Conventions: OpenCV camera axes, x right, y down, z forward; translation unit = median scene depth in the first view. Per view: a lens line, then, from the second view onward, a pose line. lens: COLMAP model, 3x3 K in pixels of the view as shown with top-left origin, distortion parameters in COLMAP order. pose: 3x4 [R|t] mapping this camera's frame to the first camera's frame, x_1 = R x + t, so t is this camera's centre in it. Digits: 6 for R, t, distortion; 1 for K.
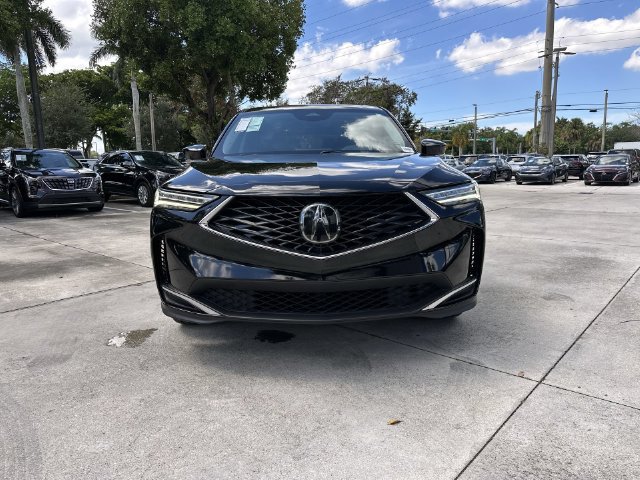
lens RADIAL K [[451.1, 0, 316.8], [0, 451.1, 243.4], [0, 0, 1]] dist [0.029766, -0.041550]
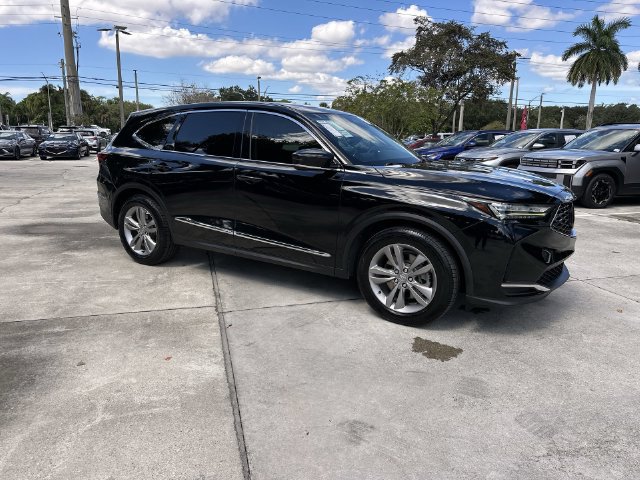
lens RADIAL K [[451.1, 0, 316.8], [0, 451.1, 236.2], [0, 0, 1]] dist [0.029766, -0.041550]
pose [[0.533612, -0.153078, 0.831760, -0.818366], [0.112236, 0.987602, 0.109755, -0.112512], [-0.838249, 0.034787, 0.544177, 0.392788]]
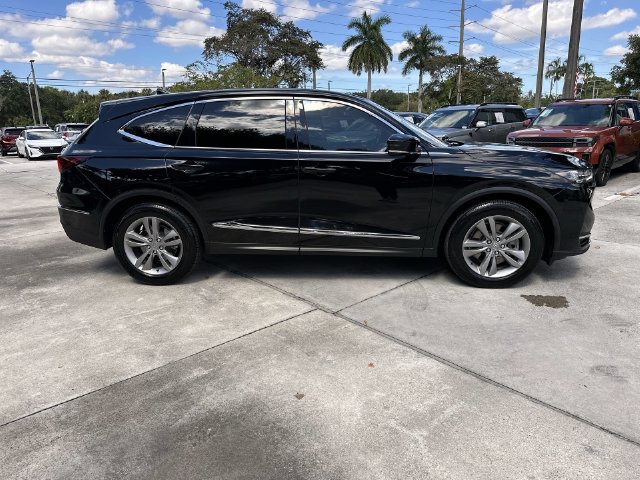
lens RADIAL K [[451.1, 0, 319.6], [0, 451.1, 236.6], [0, 0, 1]] dist [0.029766, -0.041550]
pose [[0.108413, -0.224035, 0.968532, -0.956574], [0.184726, 0.961846, 0.201811, -0.184296], [-0.976792, 0.157034, 0.145662, 0.827936]]
